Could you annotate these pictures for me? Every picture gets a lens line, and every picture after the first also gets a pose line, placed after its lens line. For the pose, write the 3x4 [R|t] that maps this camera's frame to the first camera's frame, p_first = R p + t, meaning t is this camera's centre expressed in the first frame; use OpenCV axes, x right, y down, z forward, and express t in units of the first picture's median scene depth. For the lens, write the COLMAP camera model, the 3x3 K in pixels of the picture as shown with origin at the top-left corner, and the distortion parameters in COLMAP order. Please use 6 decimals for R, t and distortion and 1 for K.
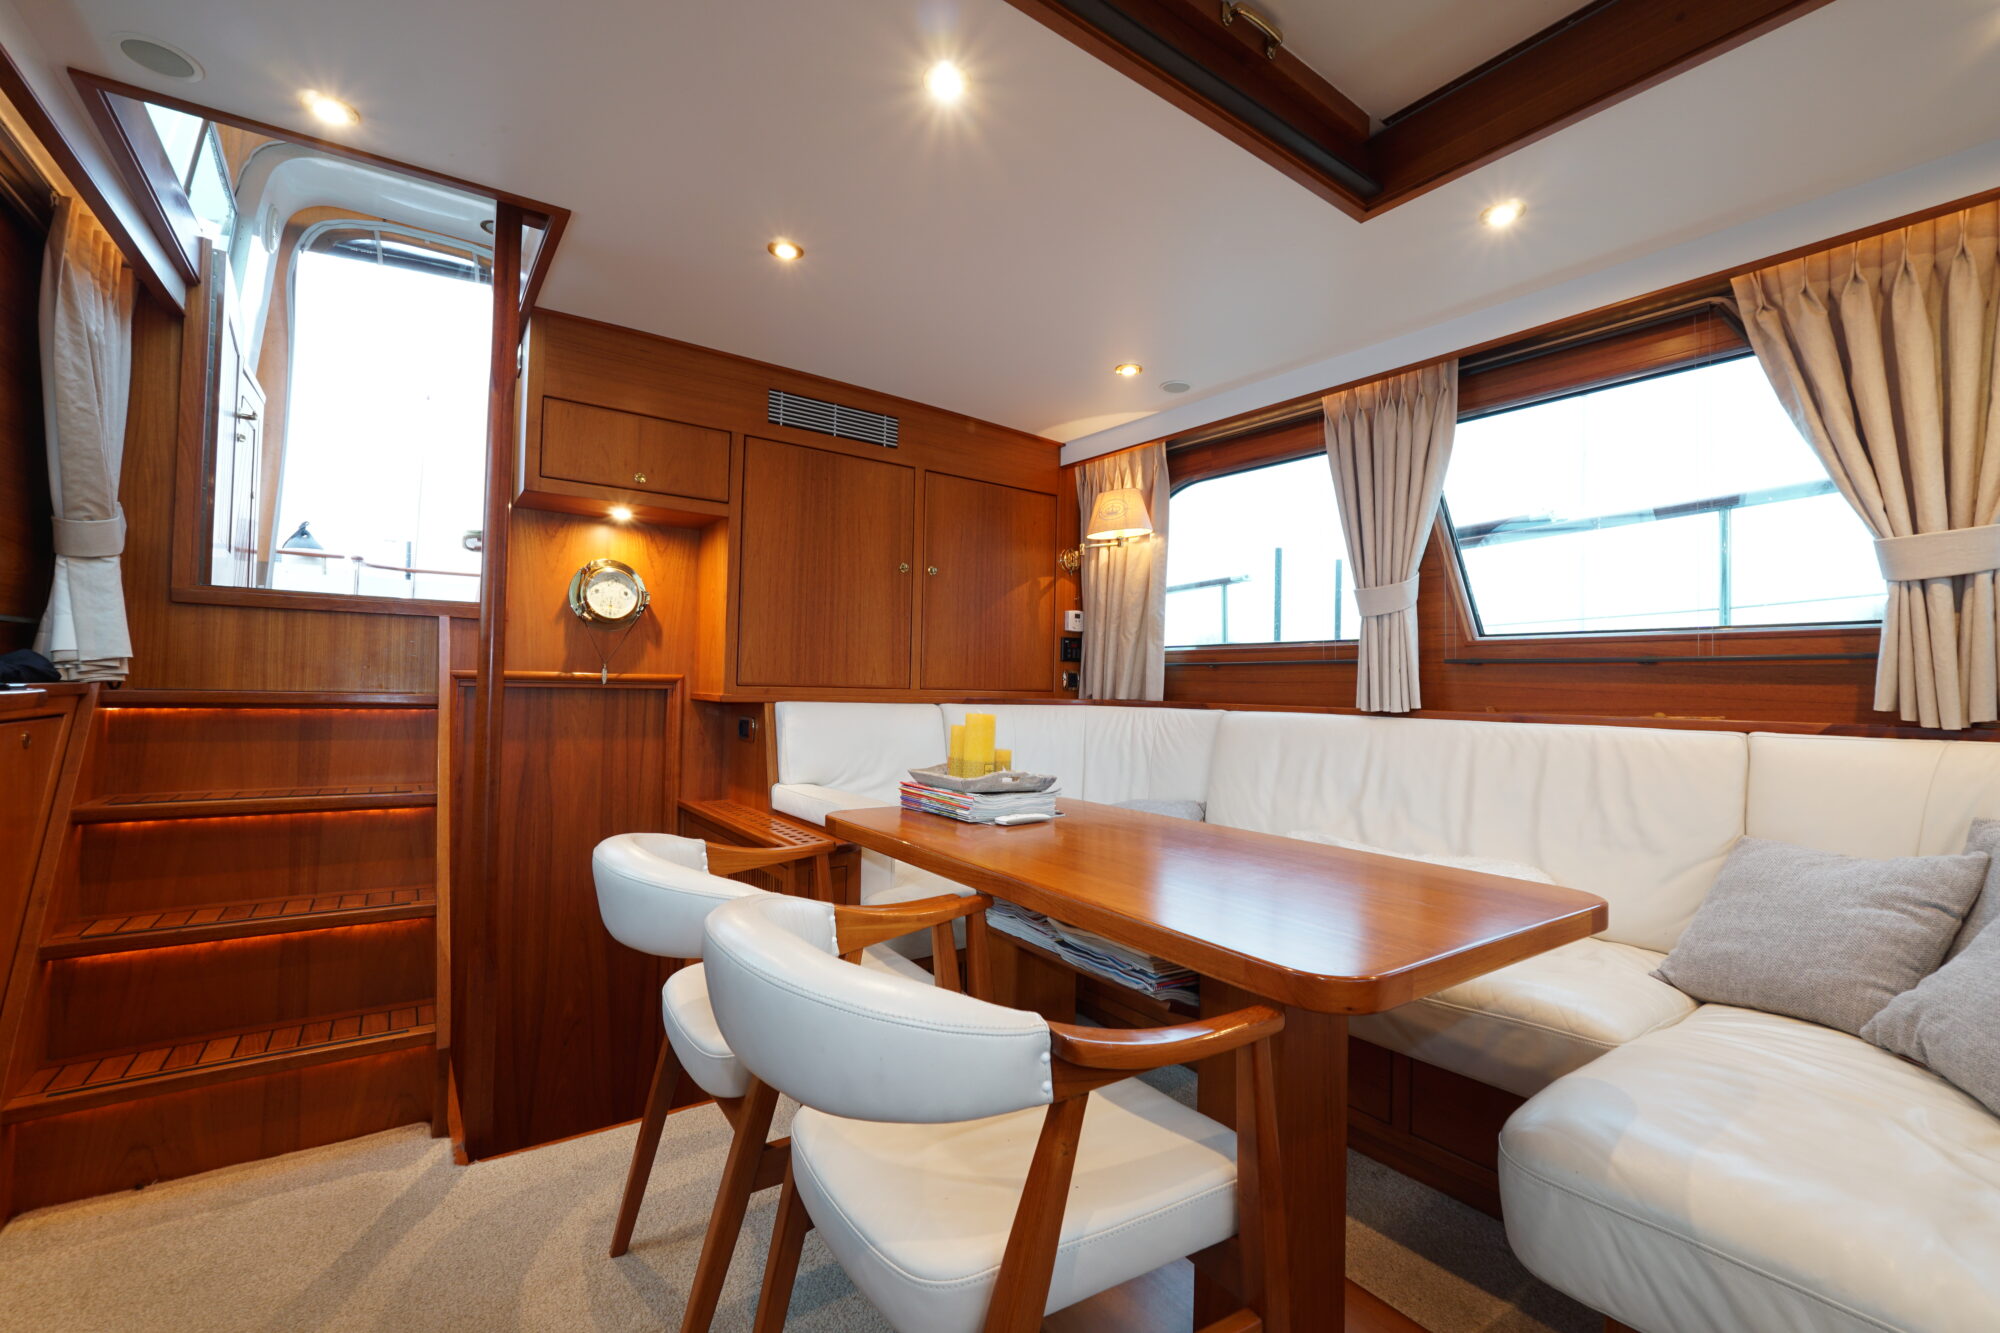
lens RADIAL K [[838.0, 0, 1000.0], [0, 838.0, 666.5], [0, 0, 1]] dist [-0.022121, 0.008752]
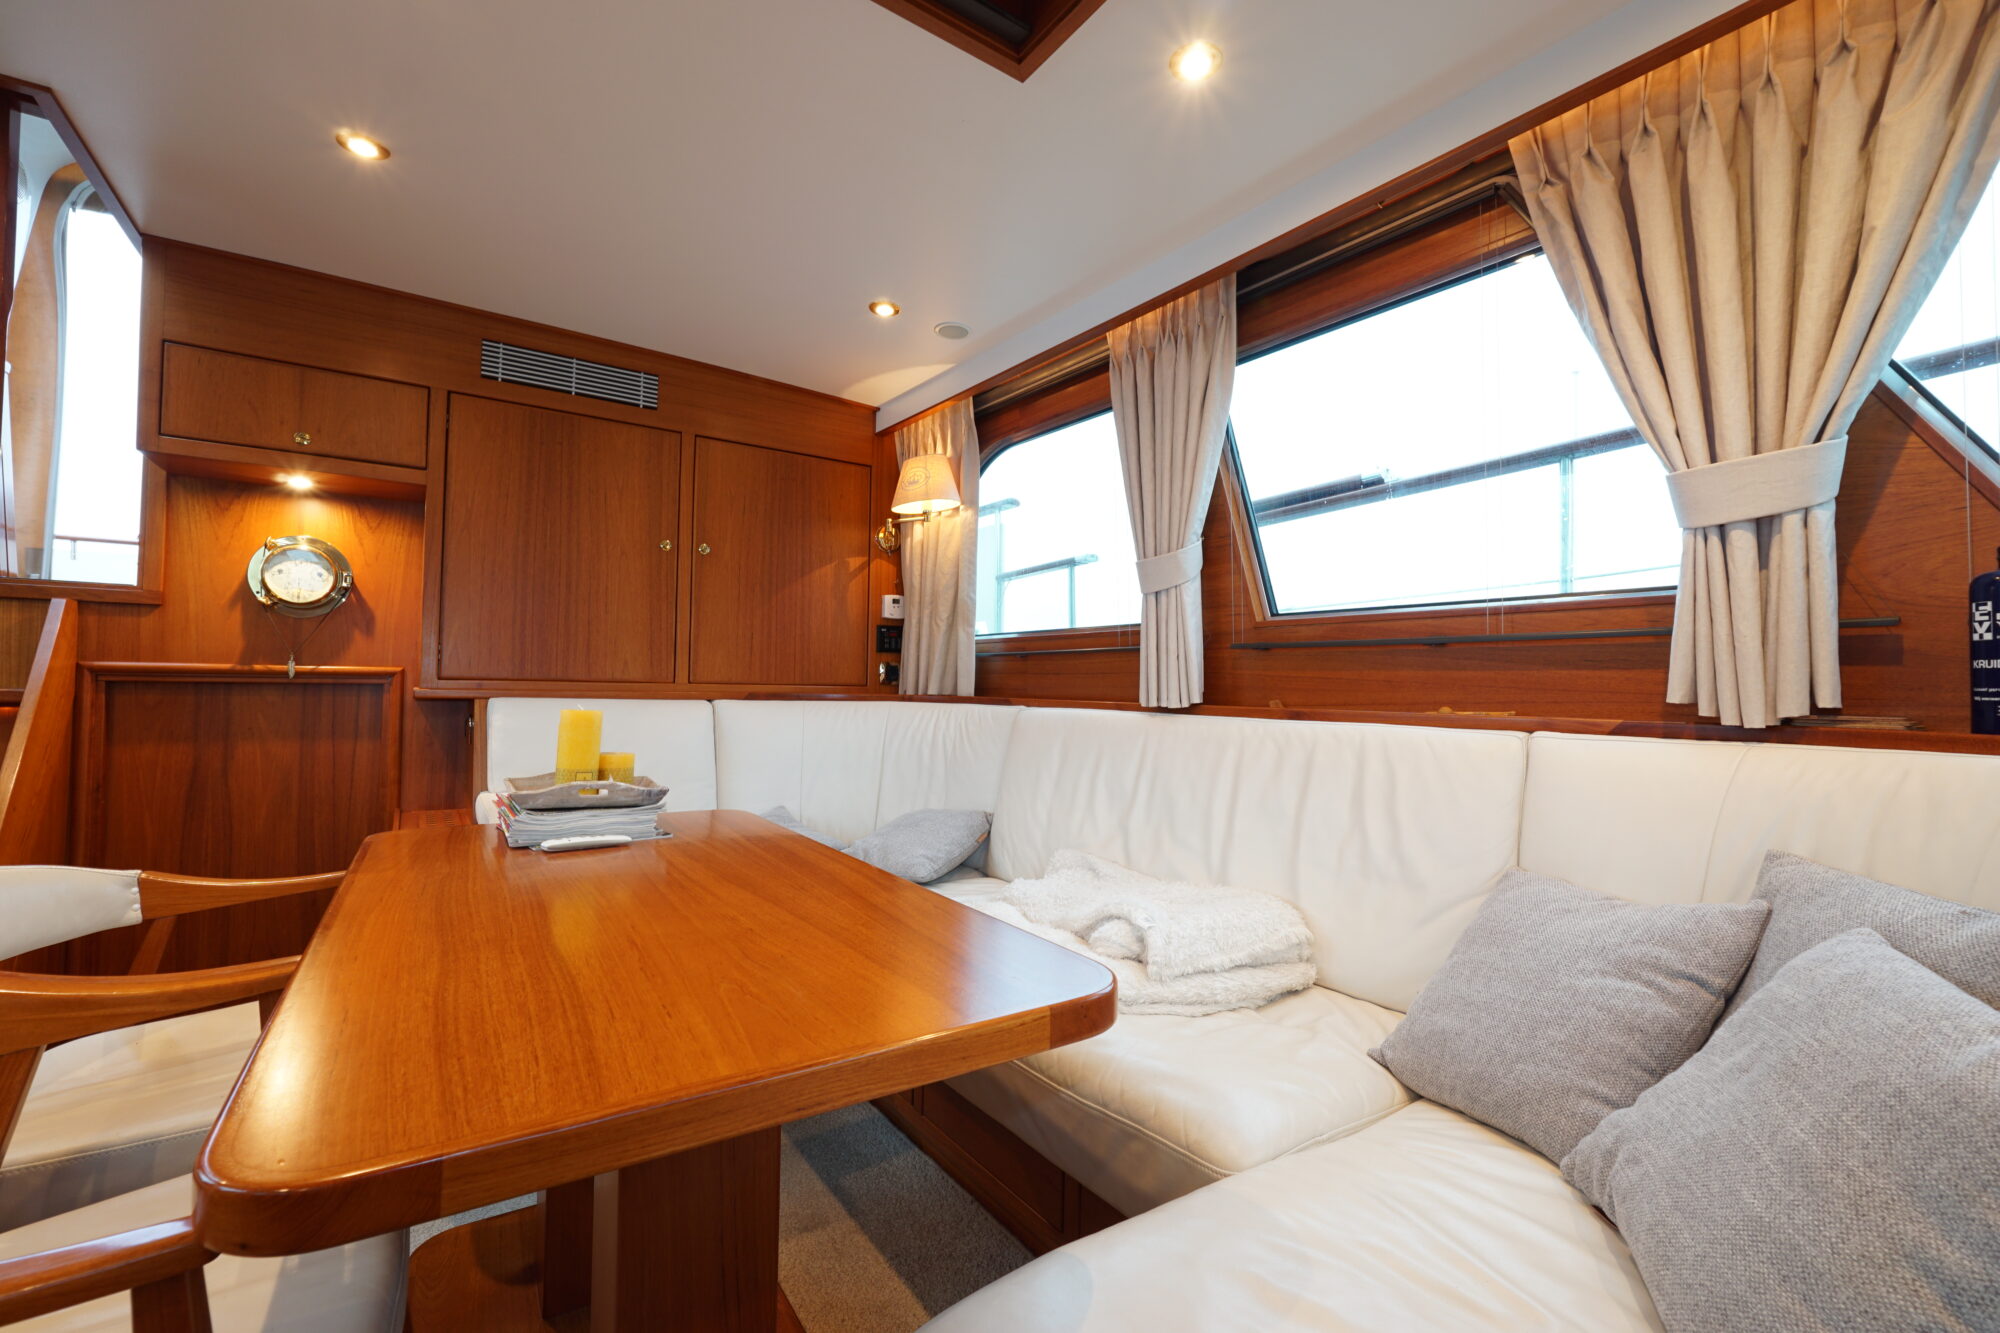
lens RADIAL K [[838.0, 0, 1000.0], [0, 838.0, 666.5], [0, 0, 1]] dist [-0.022121, 0.008752]
pose [[0.999842, -0.003770, -0.017382, 0.315012], [0.003796, 0.999992, 0.001466, 0.011687], [0.017377, -0.001532, 0.999848, 0.160872]]
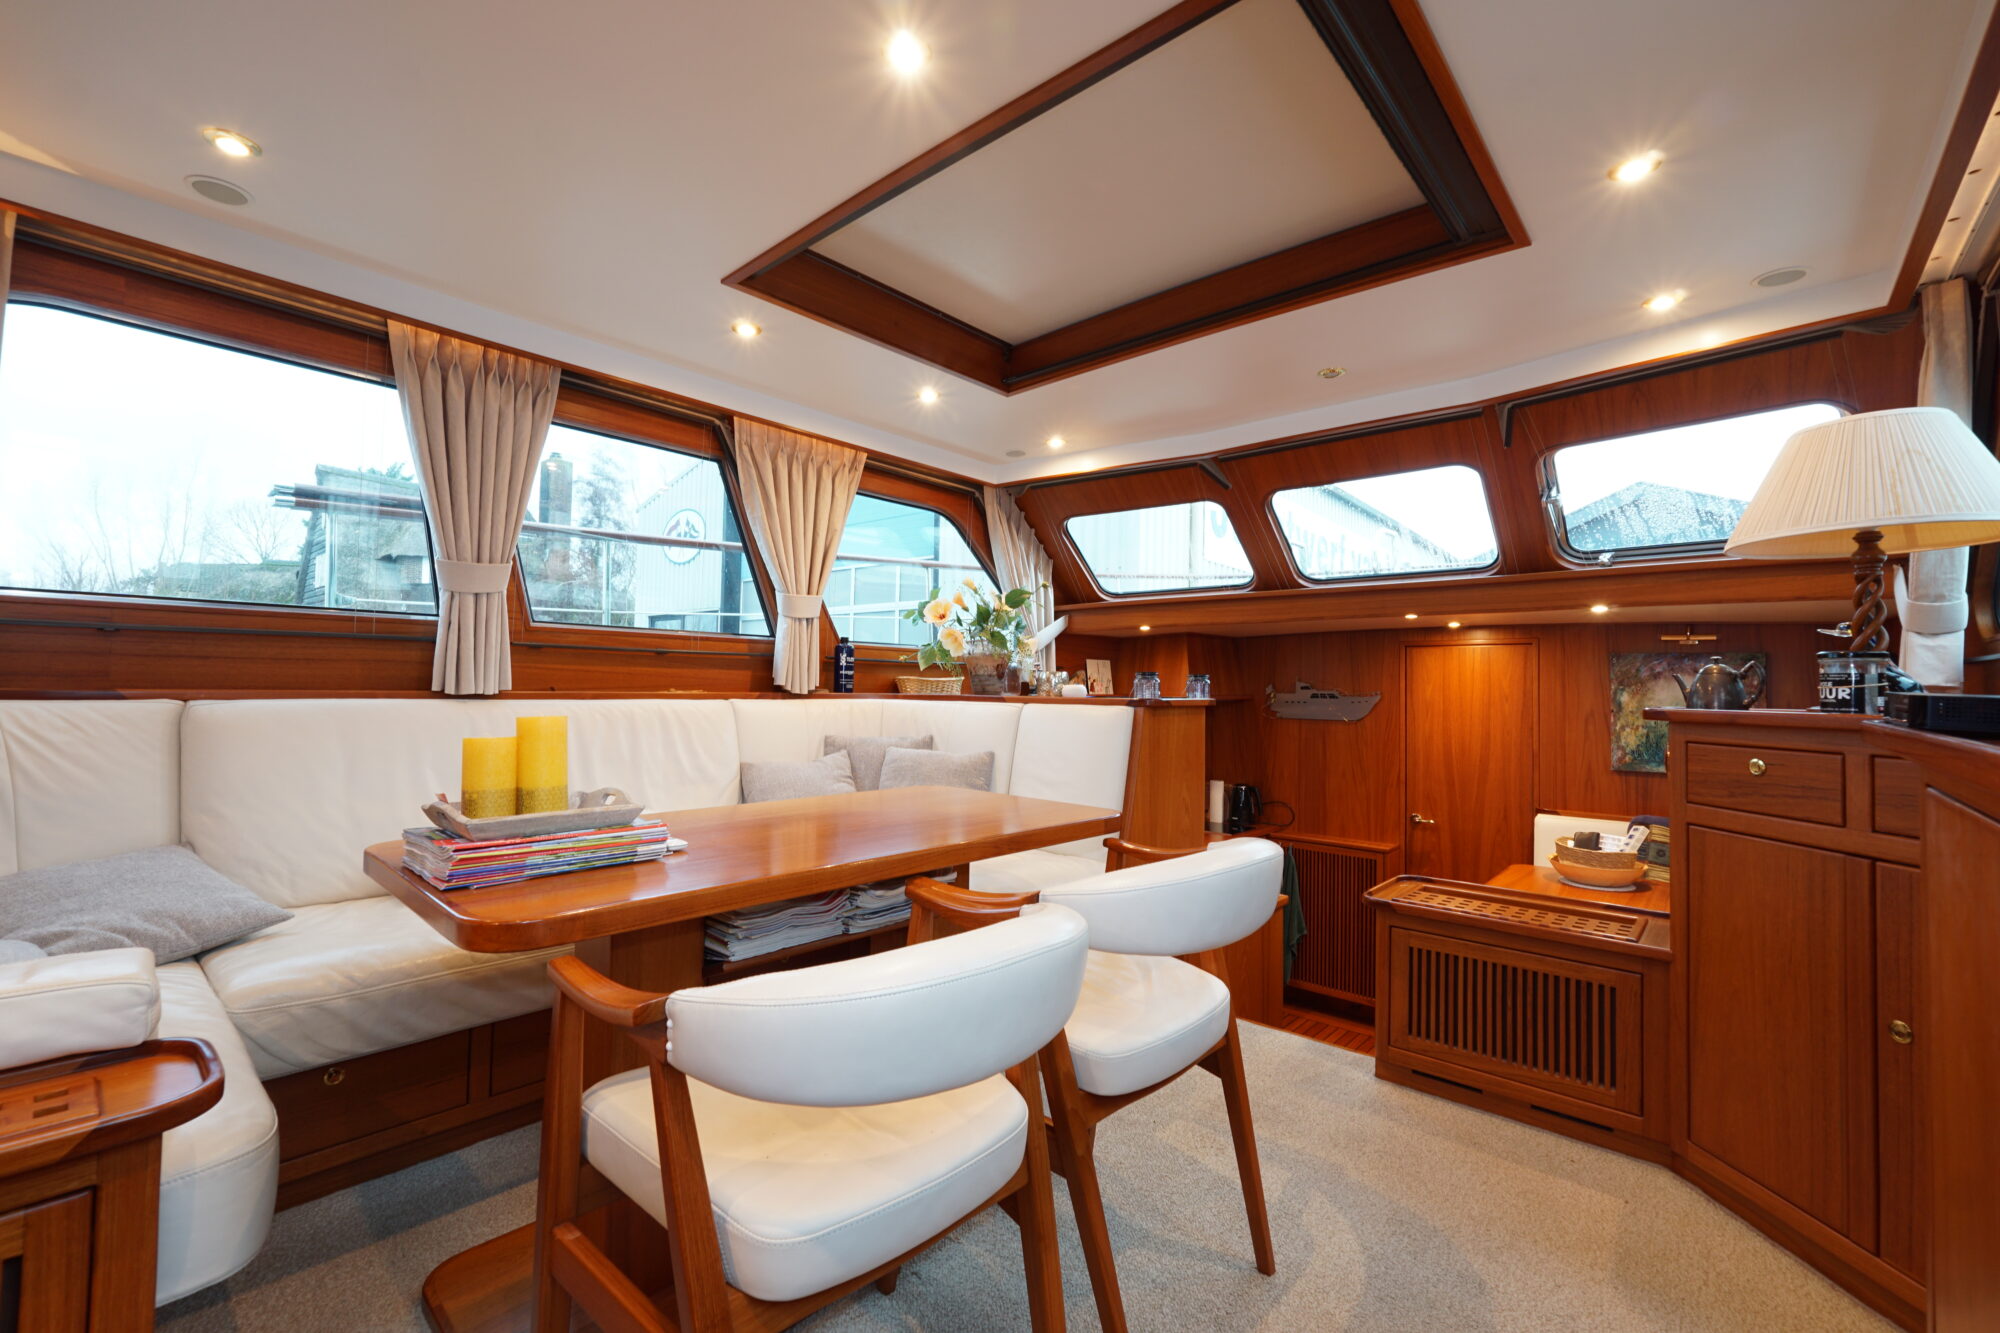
lens RADIAL K [[838.0, 0, 1000.0], [0, 838.0, 666.5], [0, 0, 1]] dist [-0.022121, 0.008752]
pose [[-0.214252, -0.002529, 0.976775, -0.610426], [-0.047525, 0.998839, -0.007838, 0.001450], [-0.975621, -0.048101, -0.214124, 0.624101]]
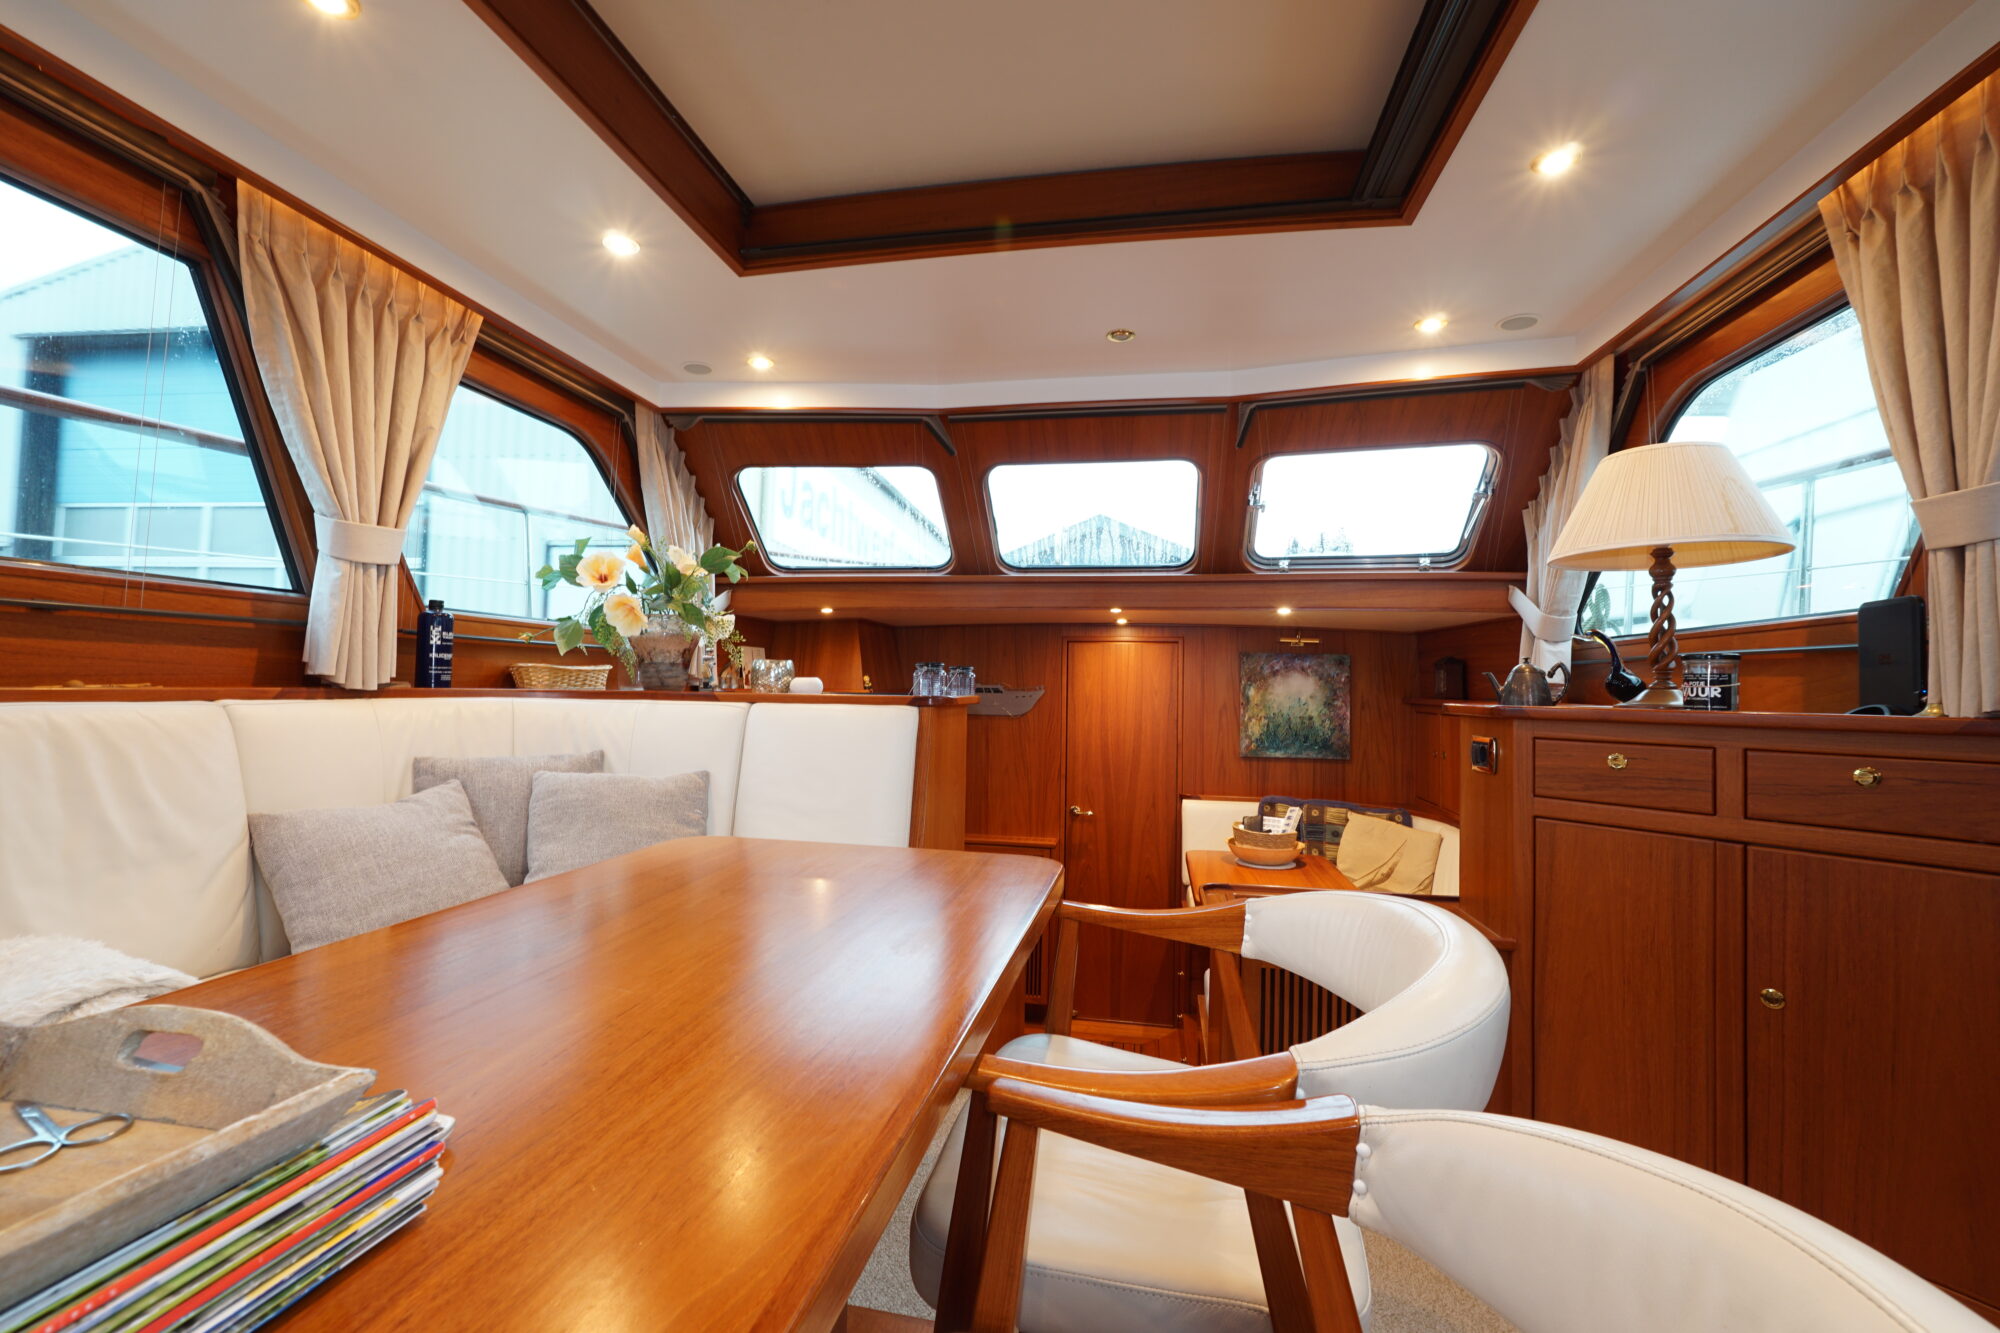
lens RADIAL K [[838.0, 0, 1000.0], [0, 838.0, 666.5], [0, 0, 1]] dist [-0.022121, 0.008752]
pose [[-0.691132, -0.018383, 0.722495, -0.241533], [-0.054704, 0.998139, -0.026933, 0.015155], [-0.720655, -0.058138, -0.690852, 0.755206]]
